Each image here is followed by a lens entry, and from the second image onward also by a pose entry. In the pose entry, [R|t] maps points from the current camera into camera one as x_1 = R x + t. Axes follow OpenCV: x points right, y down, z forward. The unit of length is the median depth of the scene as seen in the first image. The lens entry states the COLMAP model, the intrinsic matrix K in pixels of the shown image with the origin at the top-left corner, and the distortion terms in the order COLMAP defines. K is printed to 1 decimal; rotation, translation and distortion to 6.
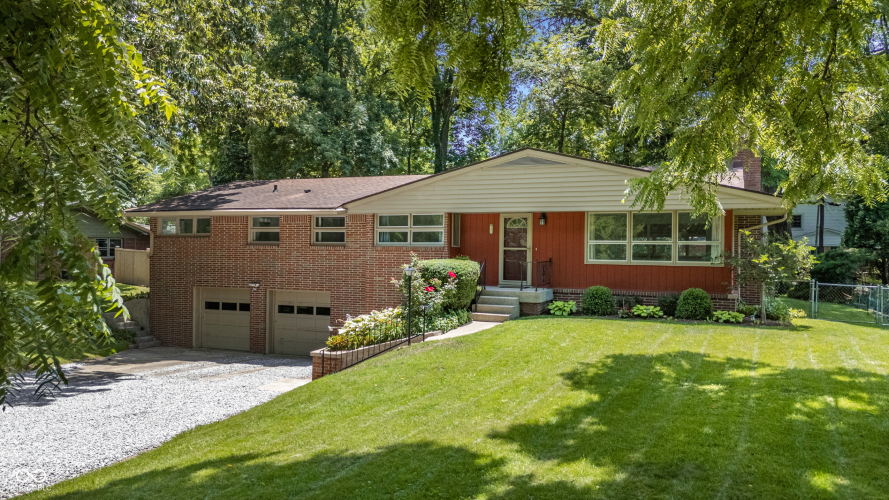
lens RADIAL K [[697.2, 0, 444.5], [0, 697.2, 250.0], [0, 0, 1]] dist [0.025480, -0.000686]
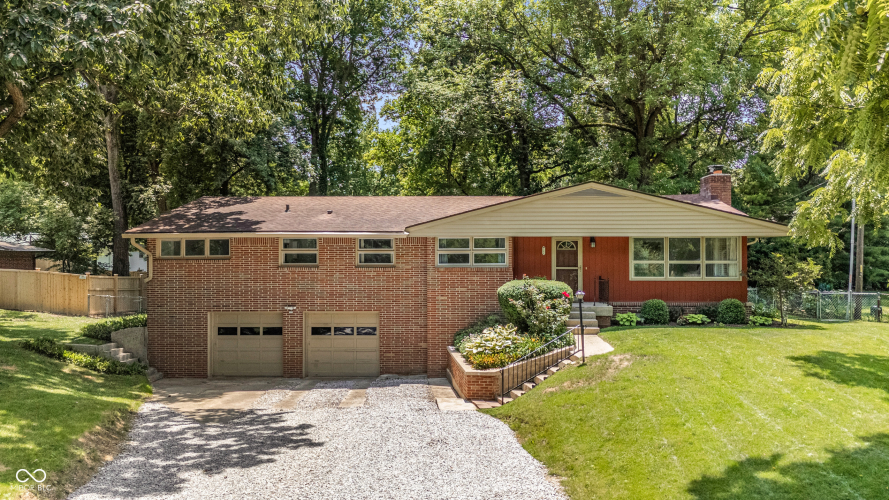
lens RADIAL K [[674.9, 0, 444.5], [0, 674.9, 250.0], [0, 0, 1]] dist [0.030526, -0.001607]
pose [[0.932776, -0.006160, 0.360404, -0.473309], [0.010425, 0.999897, -0.009890, -0.022503], [-0.360306, 0.012982, 0.932744, 0.042442]]
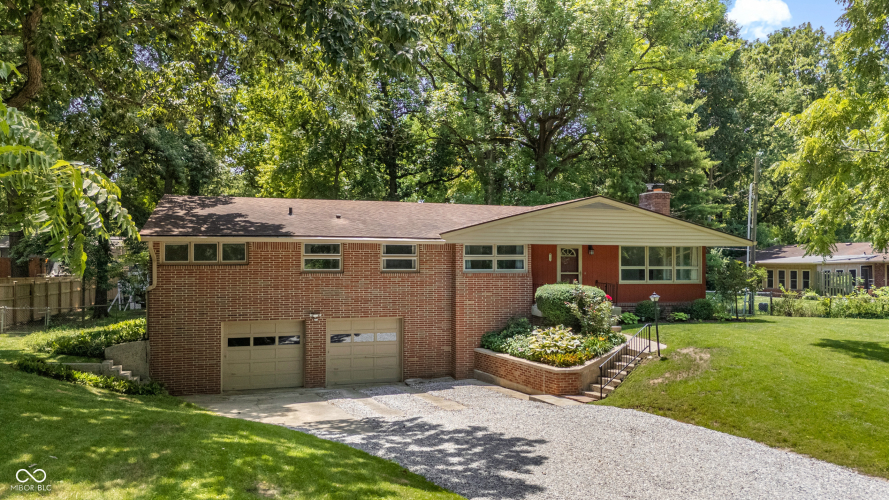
lens RADIAL K [[674.9, 0, 444.5], [0, 674.9, 250.0], [0, 0, 1]] dist [0.030526, -0.001607]
pose [[0.760757, 0.003749, 0.649026, -0.842772], [0.007062, 0.999876, -0.014053, -0.028054], [-0.648999, 0.015274, 0.760636, 0.217305]]
